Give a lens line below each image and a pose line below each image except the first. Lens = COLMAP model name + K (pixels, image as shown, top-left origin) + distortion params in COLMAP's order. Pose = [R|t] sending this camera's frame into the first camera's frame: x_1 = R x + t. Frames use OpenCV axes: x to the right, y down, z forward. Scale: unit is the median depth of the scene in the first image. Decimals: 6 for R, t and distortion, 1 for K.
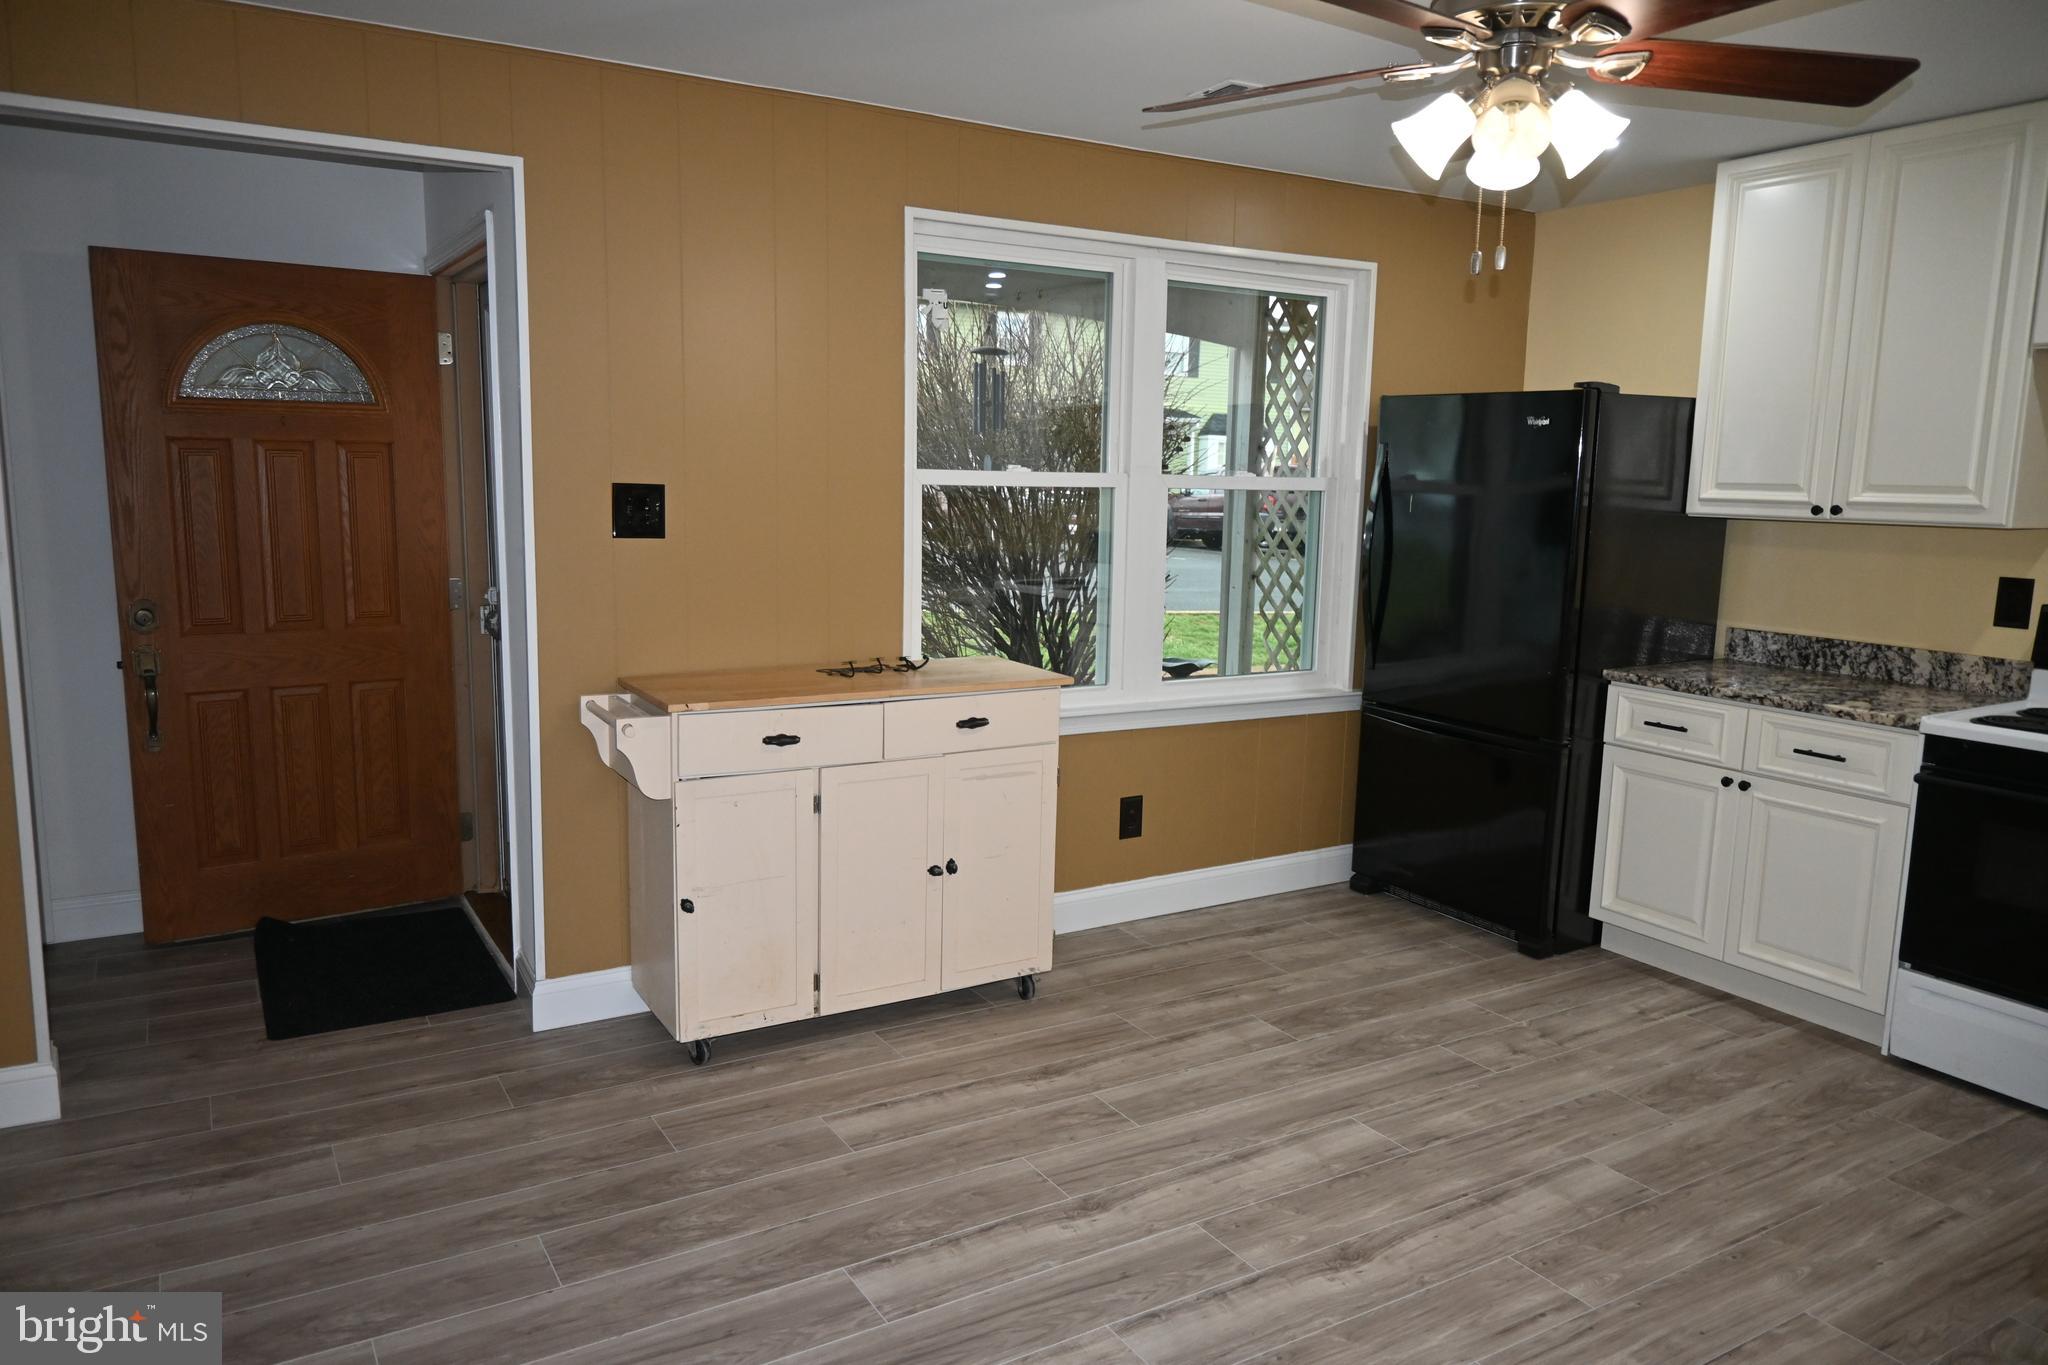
lens RADIAL K [[1393.3, 0, 1027.5], [0, 1393.3, 685.2], [0, 0, 1]] dist [-0.004298, 0.003310]
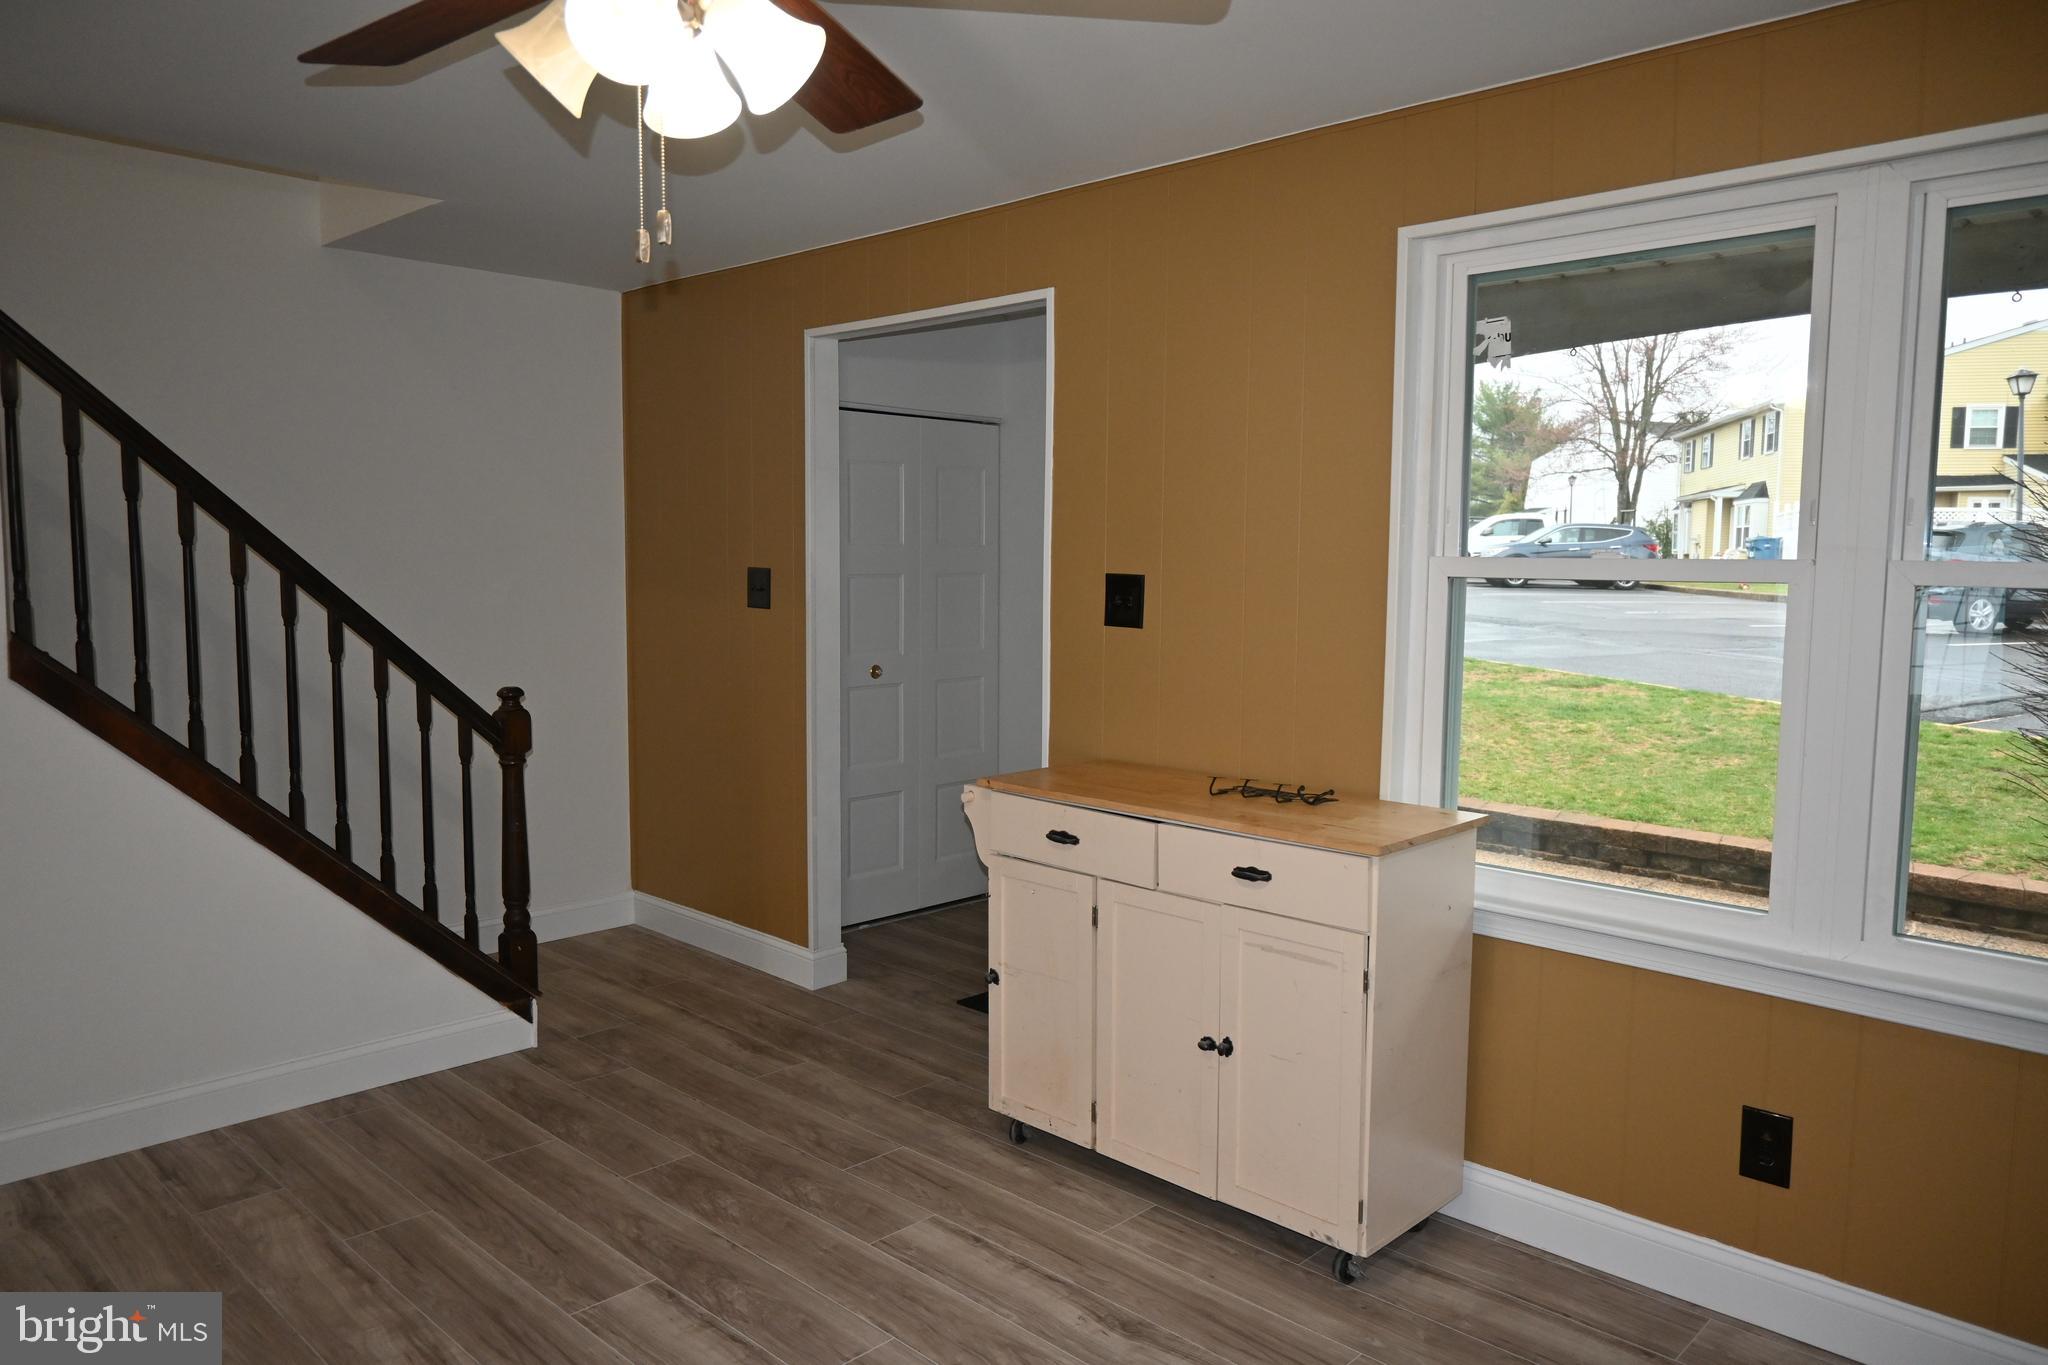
lens RADIAL K [[1393.3, 0, 1016.8], [0, 1393.3, 696.4], [0, 0, 1]] dist [-0.004298, 0.003310]
pose [[0.251445, 0.075632, -0.964912, 0.670761], [-0.151386, 0.987745, 0.037973, -0.080804], [0.955959, 0.136526, 0.259813, 0.649858]]
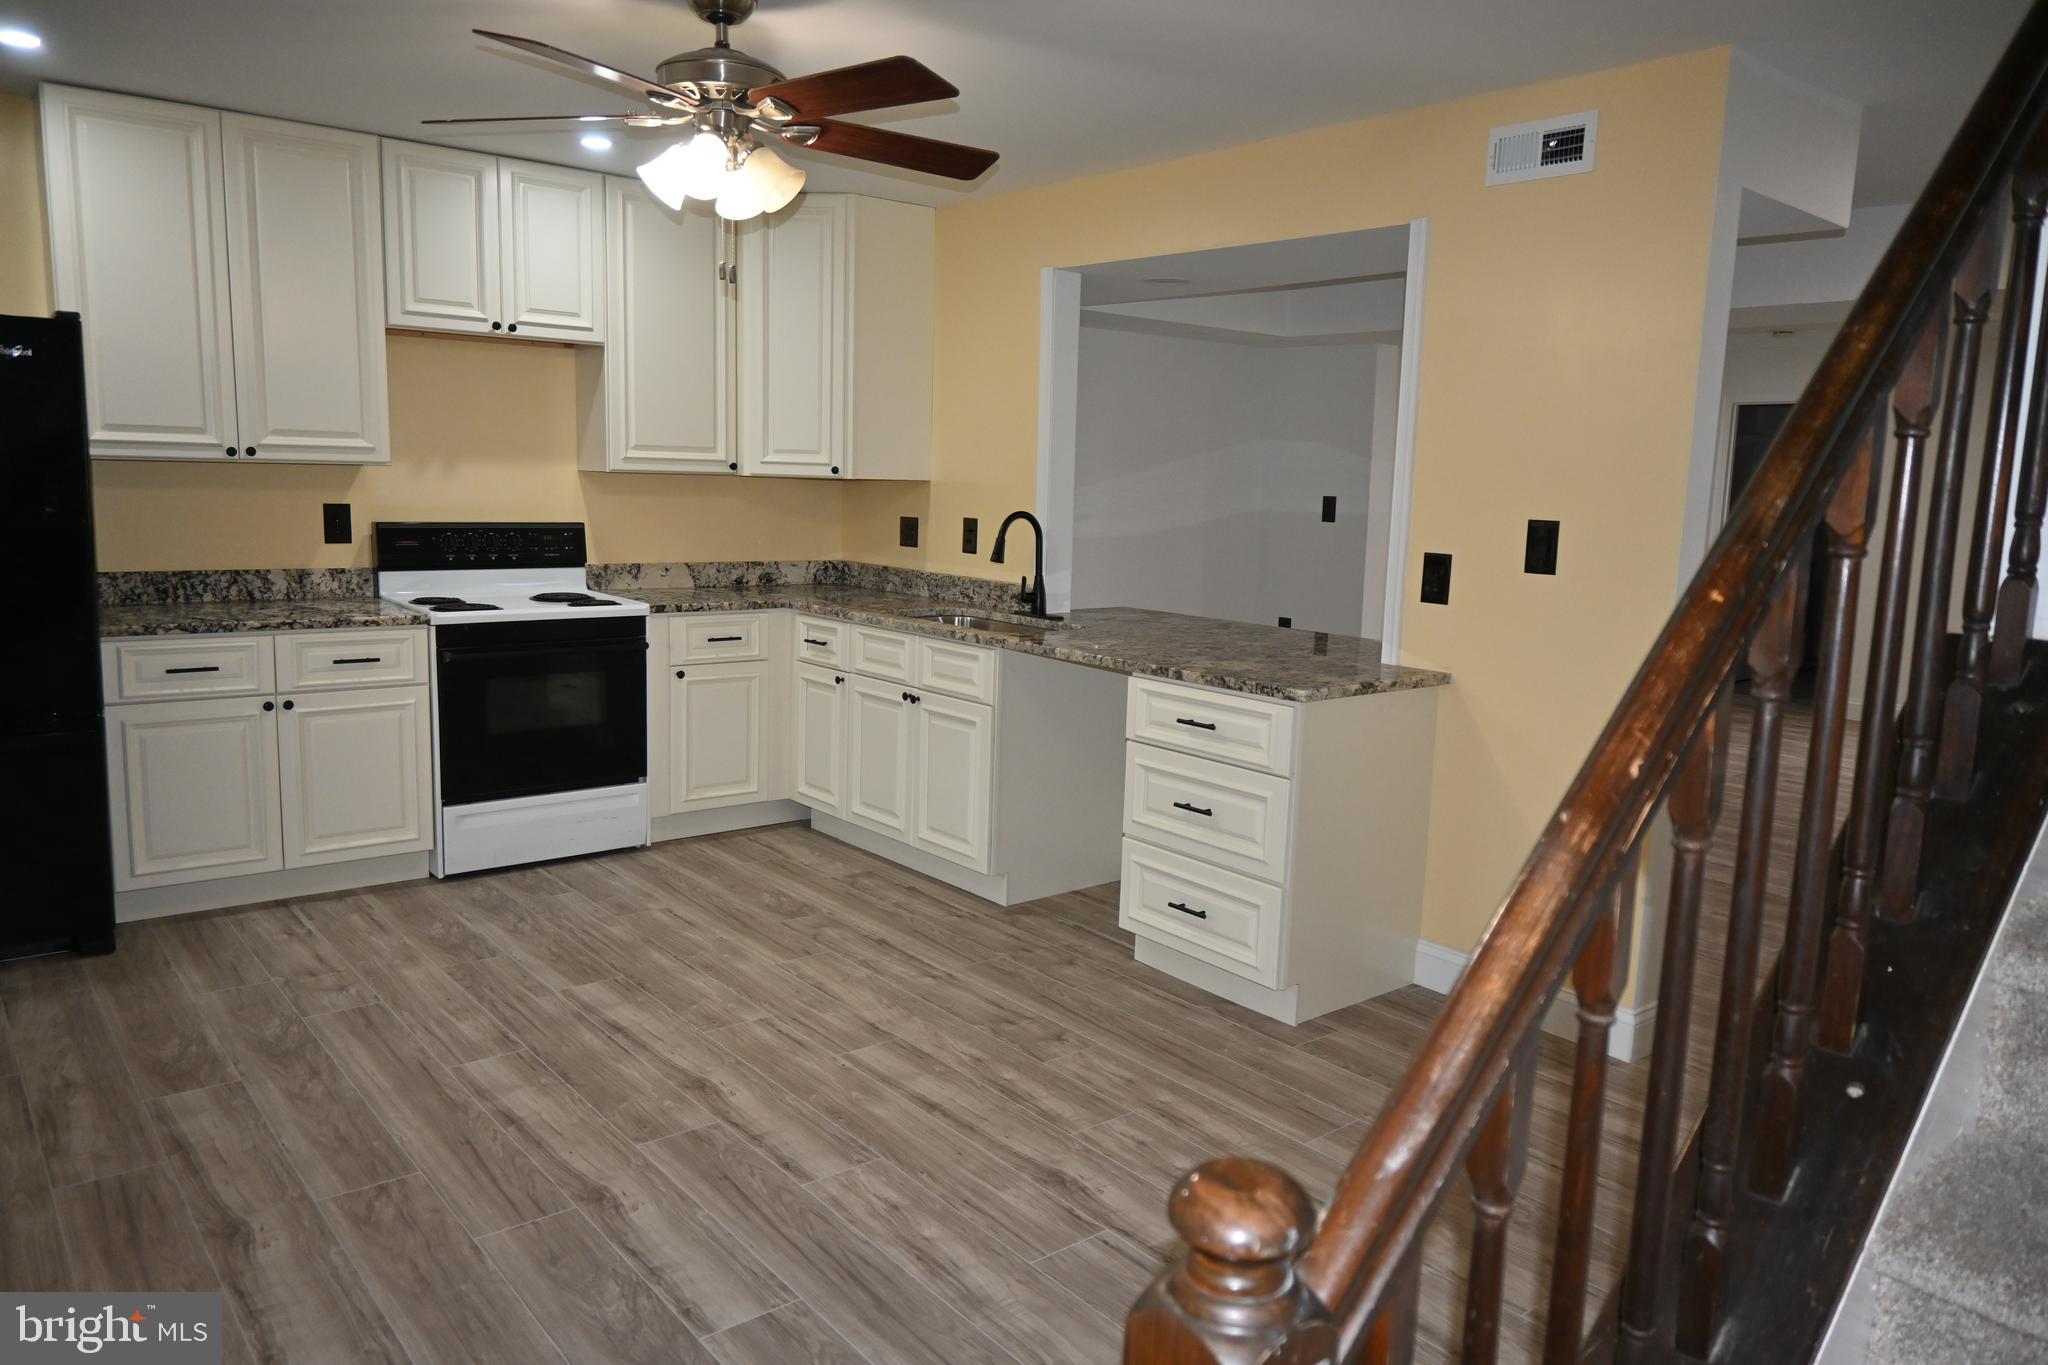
lens RADIAL K [[1393.3, 0, 1009.1], [0, 1393.3, 670.9], [0, 0, 1]] dist [-0.004298, 0.003310]
pose [[-0.138800, -0.165670, 0.976365, -0.668077], [0.117390, 0.976204, 0.182331, -0.092569], [-0.983338, 0.139923, -0.116049, 0.598138]]
